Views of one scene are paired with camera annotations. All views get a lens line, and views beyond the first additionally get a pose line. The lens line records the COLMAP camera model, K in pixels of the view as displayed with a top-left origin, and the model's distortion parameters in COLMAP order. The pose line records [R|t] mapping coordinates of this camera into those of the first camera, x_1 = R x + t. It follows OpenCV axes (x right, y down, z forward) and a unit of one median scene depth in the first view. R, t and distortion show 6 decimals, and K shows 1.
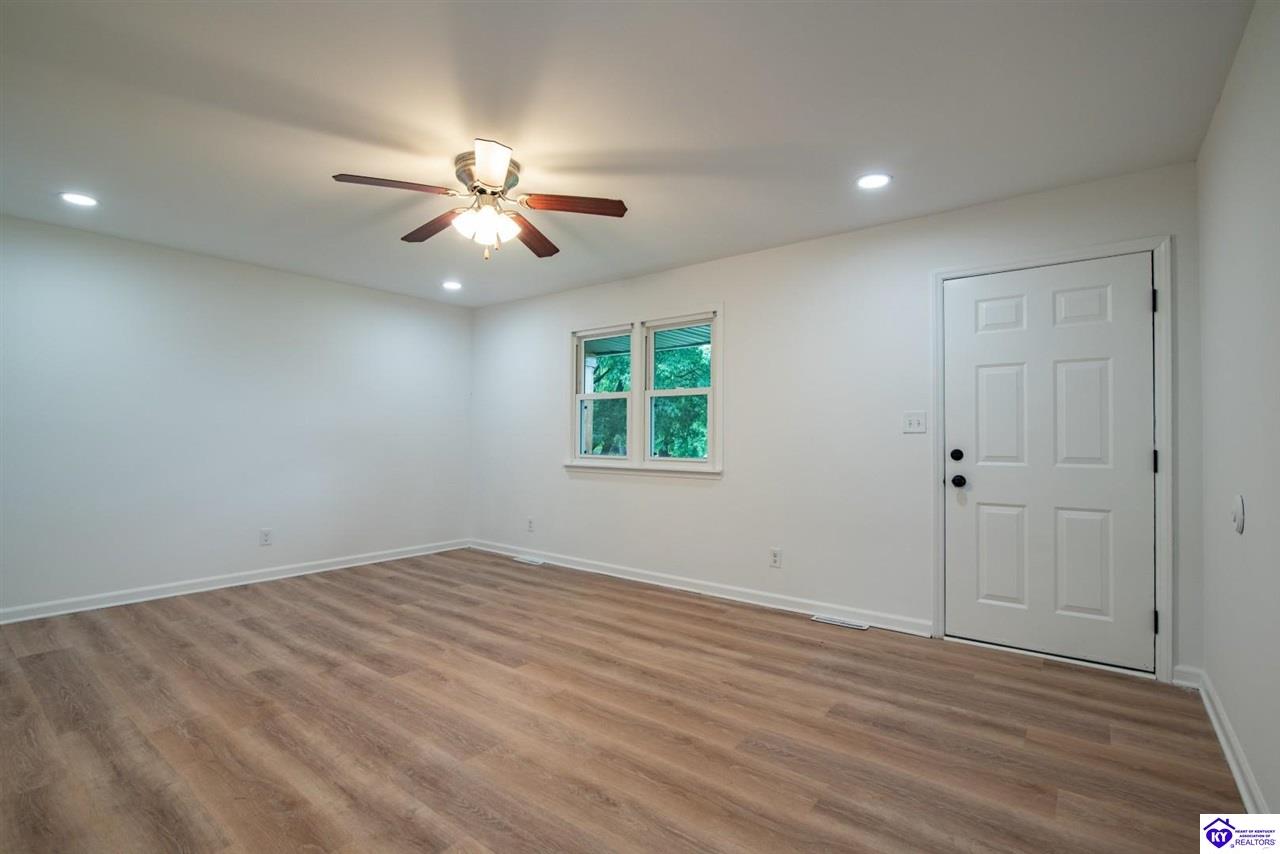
lens RADIAL K [[594.2, 0, 638.7], [0, 594.2, 429.9], [0, 0, 1]] dist [-0.016832, 0.000137]
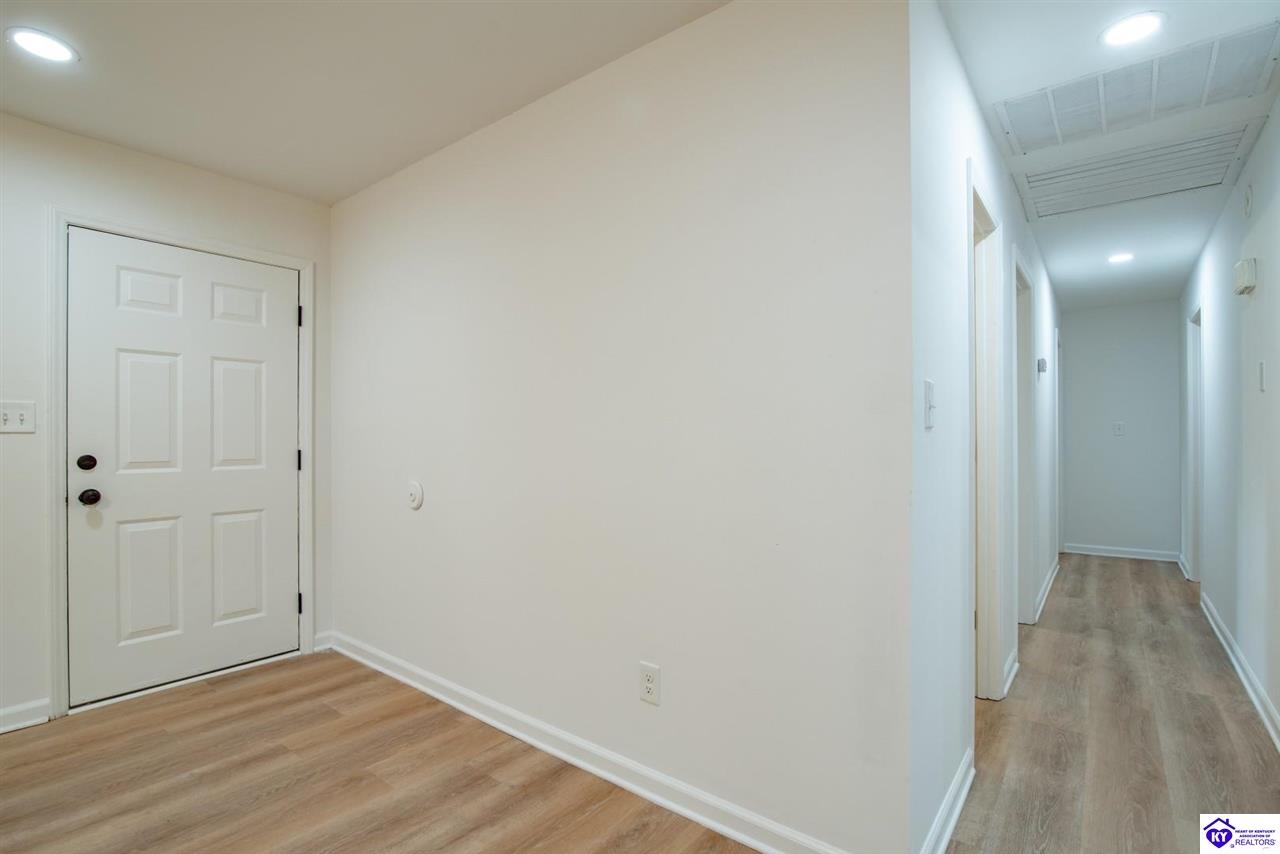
lens RADIAL K [[596.3, 0, 638.6], [0, 596.3, 436.4], [0, 0, 1]] dist [-0.018086, -0.000133]
pose [[0.007452, 0.002417, 0.999969, -0.208085], [-0.006938, 0.999973, -0.002366, 0.006049], [-0.999948, -0.006920, 0.007468, 0.294931]]
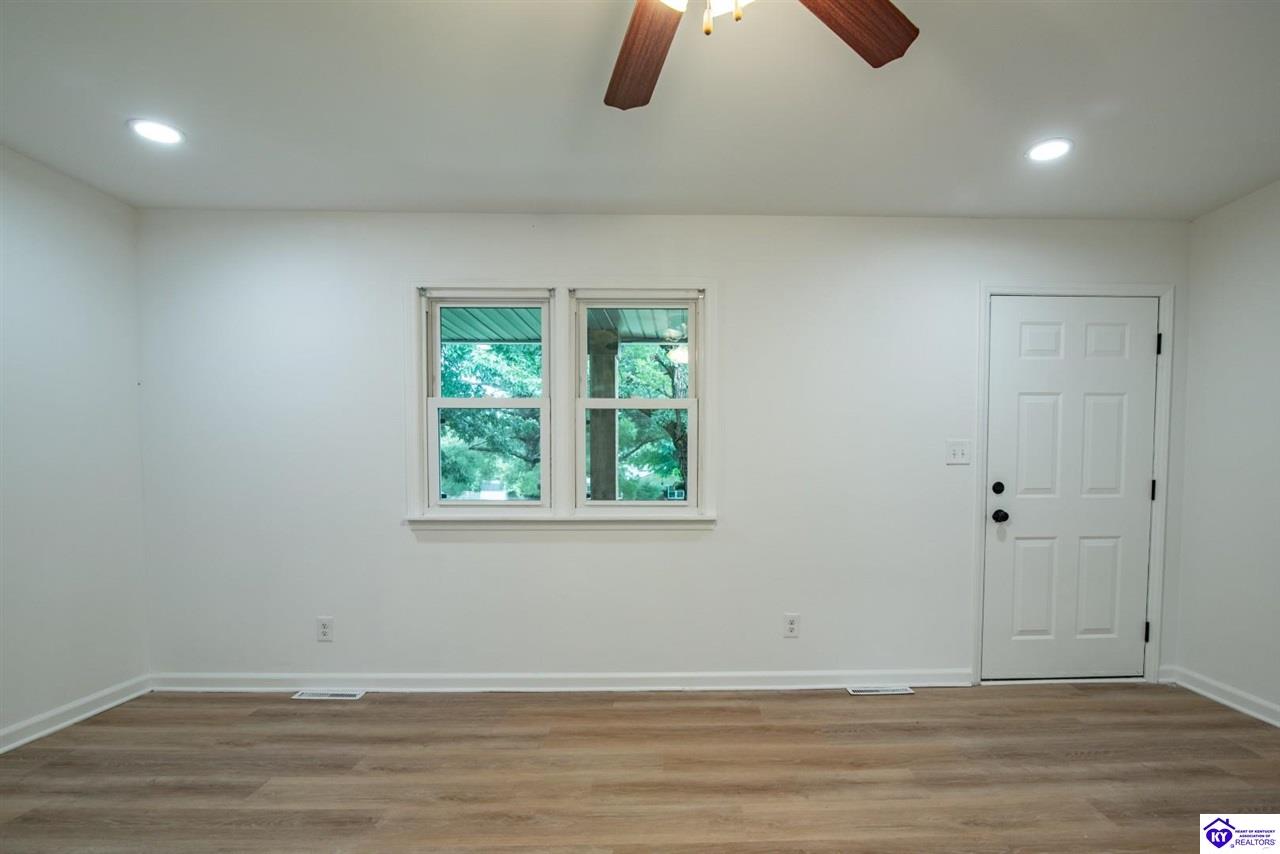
lens RADIAL K [[611.4, 0, 640.8], [0, 611.4, 502.6], [0, 0, 1]] dist [-0.020911, 0.000015]
pose [[0.772256, -0.037080, 0.634229, -0.510808], [-0.002533, 0.998108, 0.061438, 0.008234], [-0.635306, -0.049053, 0.770701, 0.628722]]
